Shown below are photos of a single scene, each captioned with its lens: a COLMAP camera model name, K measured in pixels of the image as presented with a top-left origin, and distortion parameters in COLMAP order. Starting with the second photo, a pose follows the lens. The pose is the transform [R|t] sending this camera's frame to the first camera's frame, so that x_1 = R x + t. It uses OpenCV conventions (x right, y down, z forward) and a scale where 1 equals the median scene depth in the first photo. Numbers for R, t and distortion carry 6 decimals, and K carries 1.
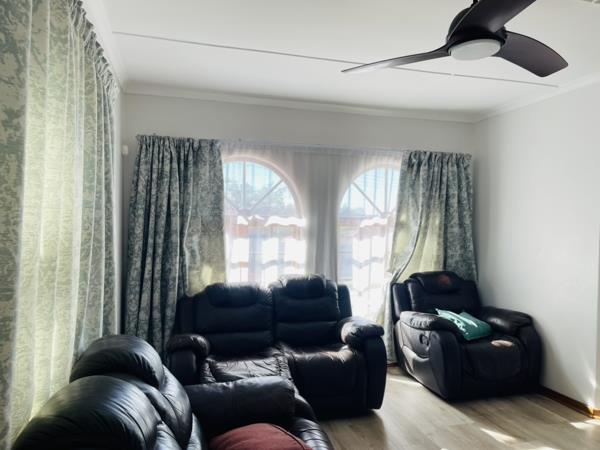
lens RADIAL K [[454.8, 0, 300.0], [0, 454.8, 225.0], [0, 0, 1]] dist [0.027201, -0.005533]
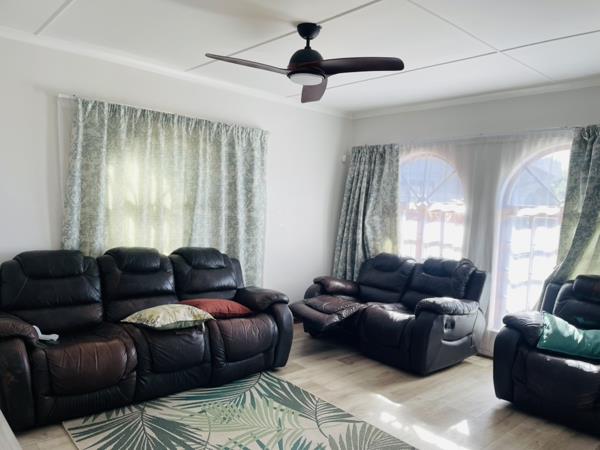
lens RADIAL K [[454.8, 0, 300.0], [0, 454.8, 225.0], [0, 0, 1]] dist [0.027201, -0.005533]
pose [[0.408400, 0.052403, -0.911298, 0.901221], [-0.054287, 0.997978, 0.033058, 0.017493], [0.911187, 0.035971, 0.410419, 0.223936]]
